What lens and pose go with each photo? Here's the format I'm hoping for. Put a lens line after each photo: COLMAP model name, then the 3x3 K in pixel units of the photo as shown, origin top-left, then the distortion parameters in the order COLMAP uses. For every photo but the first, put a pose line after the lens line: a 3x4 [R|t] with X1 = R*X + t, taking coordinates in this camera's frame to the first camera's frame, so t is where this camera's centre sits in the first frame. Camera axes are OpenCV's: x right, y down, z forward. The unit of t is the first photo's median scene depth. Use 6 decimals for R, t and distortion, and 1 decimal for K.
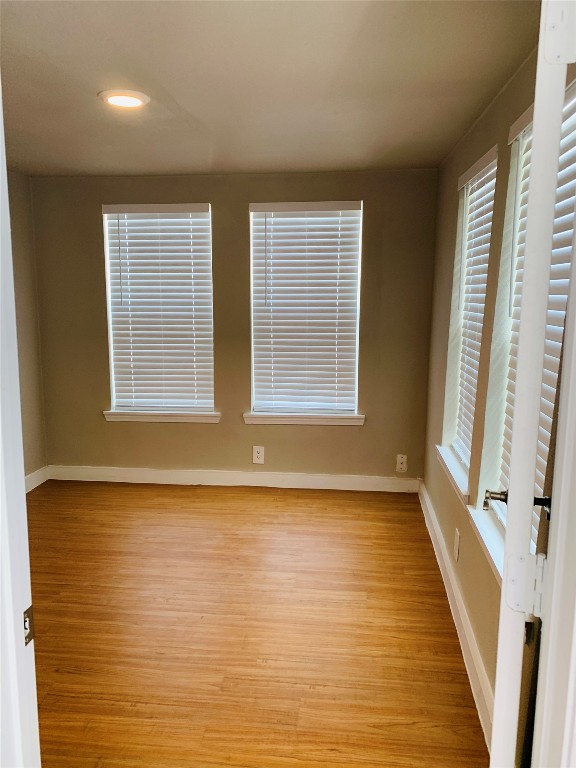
lens RADIAL K [[587.6, 0, 289.6], [0, 587.6, 378.8], [0, 0, 1]] dist [0.013492, -0.024606]
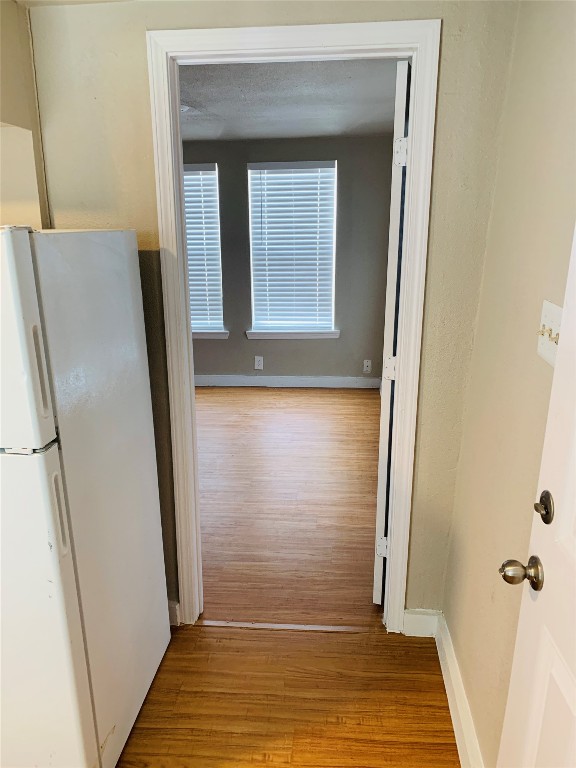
lens RADIAL K [[587.6, 0, 290.4], [0, 587.6, 402.7], [0, 0, 1]] dist [0.013492, -0.024606]
pose [[0.999287, -0.021973, 0.030708, -0.026522], [0.017138, 0.988585, 0.149686, 0.024595], [-0.033646, -0.149053, 0.988257, -0.332842]]
